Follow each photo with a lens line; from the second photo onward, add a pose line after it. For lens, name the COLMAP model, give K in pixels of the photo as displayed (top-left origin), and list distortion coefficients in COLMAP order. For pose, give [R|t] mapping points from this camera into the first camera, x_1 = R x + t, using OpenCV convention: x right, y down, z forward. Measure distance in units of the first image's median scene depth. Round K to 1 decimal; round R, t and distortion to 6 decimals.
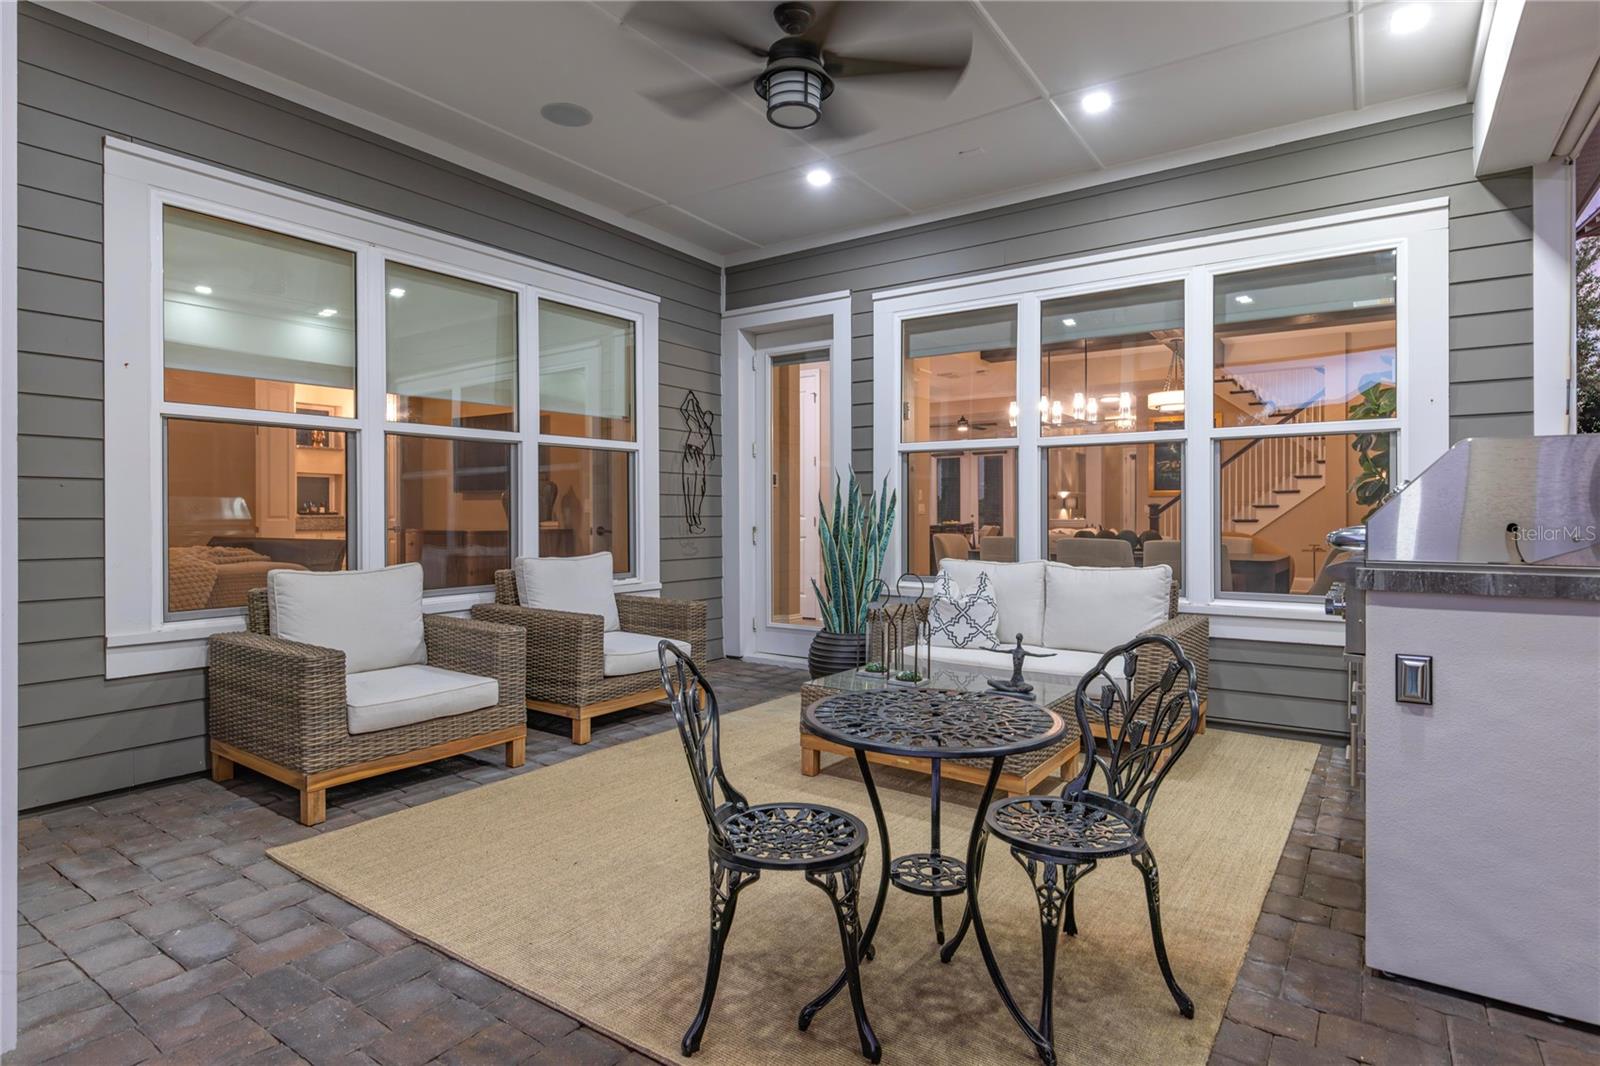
lens RADIAL K [[828.0, 0, 801.1], [0, 828.0, 521.4], [0, 0, 1]] dist [0.003931, 0.000273]
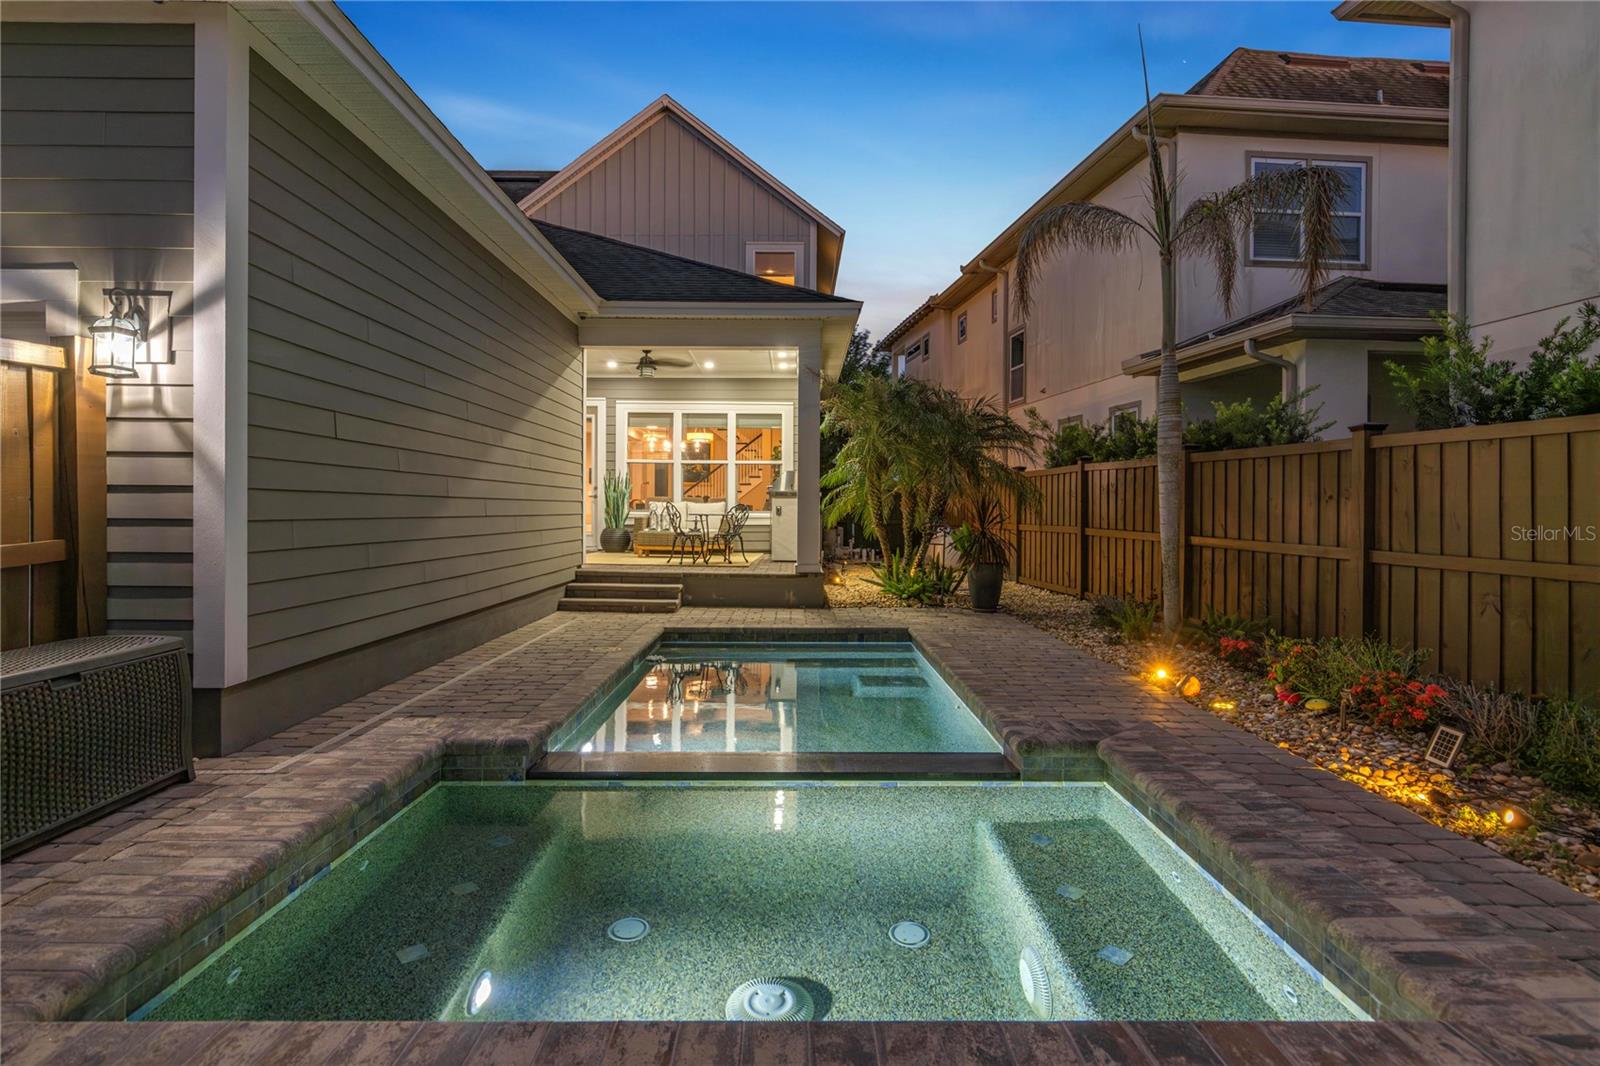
lens RADIAL K [[901.3, 0, 799.0], [0, 901.3, 521.4], [0, 0, 1]] dist [0.003302, 0.000003]
pose [[0.819723, -0.002244, 0.572756, -1.038252], [0.001012, 0.999996, 0.002469, 0.092690], [-0.572760, -0.001444, 0.819722, -1.598509]]
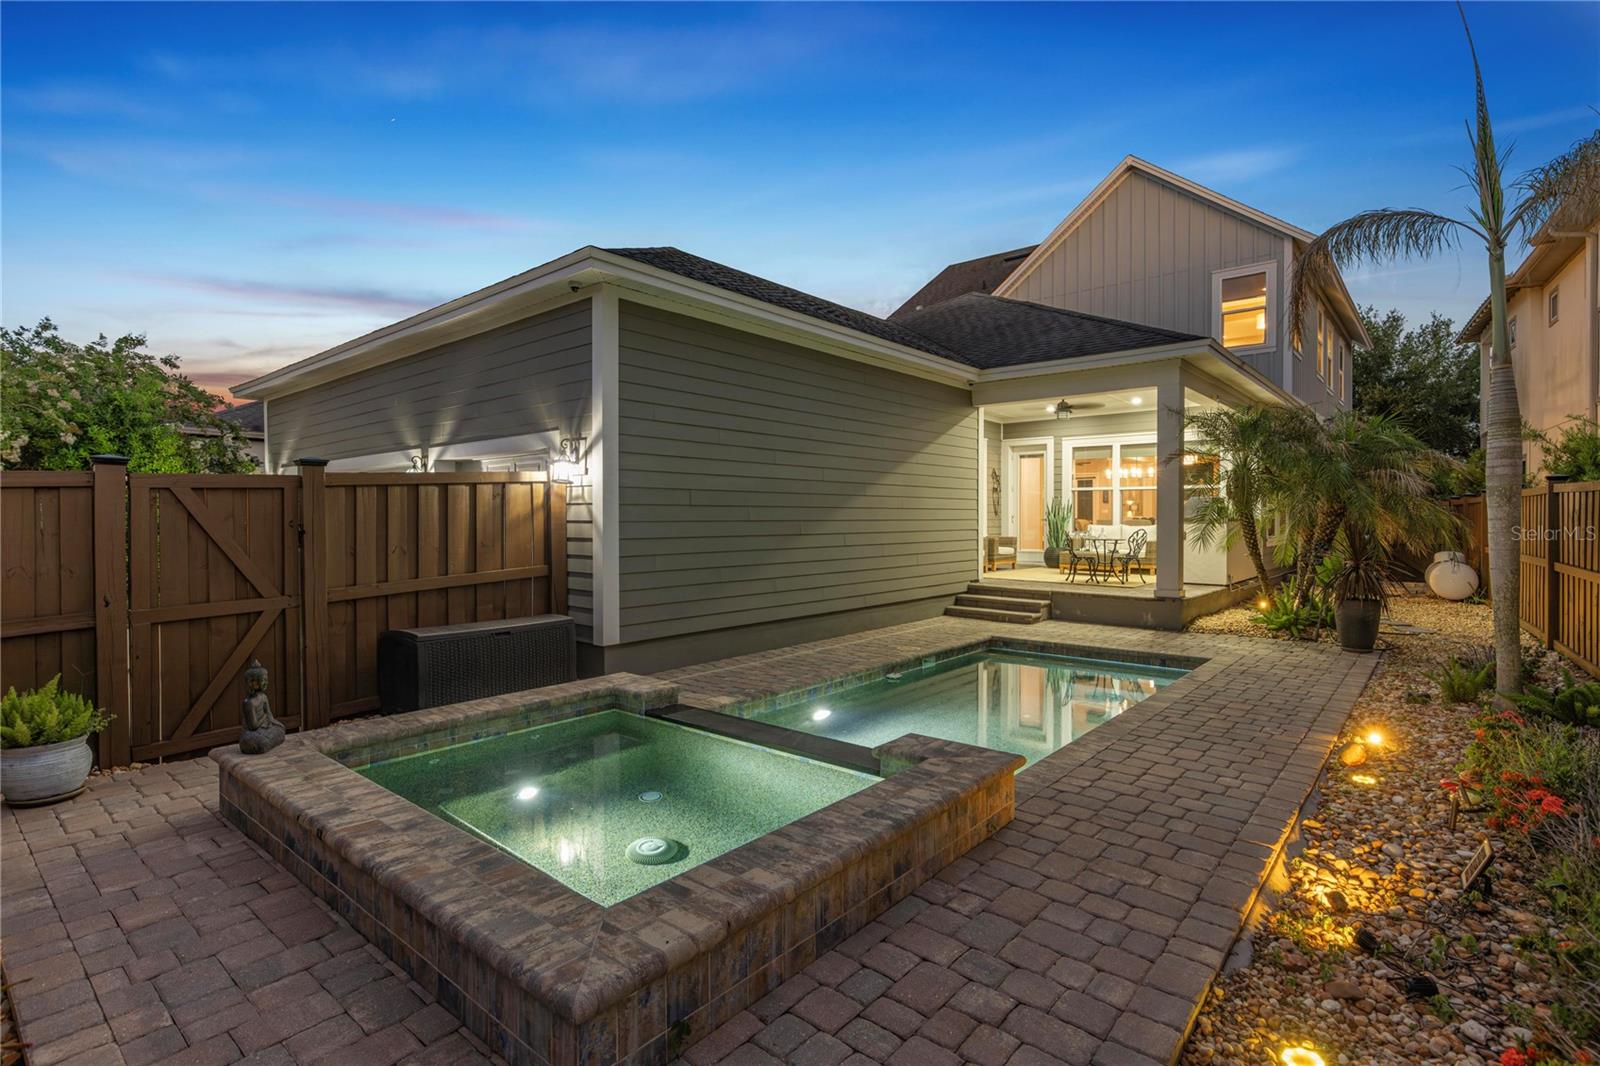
lens RADIAL K [[776.6, 0, 790.7], [0, 776.6, 527.8], [0, 0, 1]] dist [-0.005684, -0.000583]
pose [[0.994156, 0.000499, -0.107948, -0.580631], [-0.000266, 0.999998, 0.002168, 0.045231], [0.107949, -0.002127, 0.994154, -1.880560]]
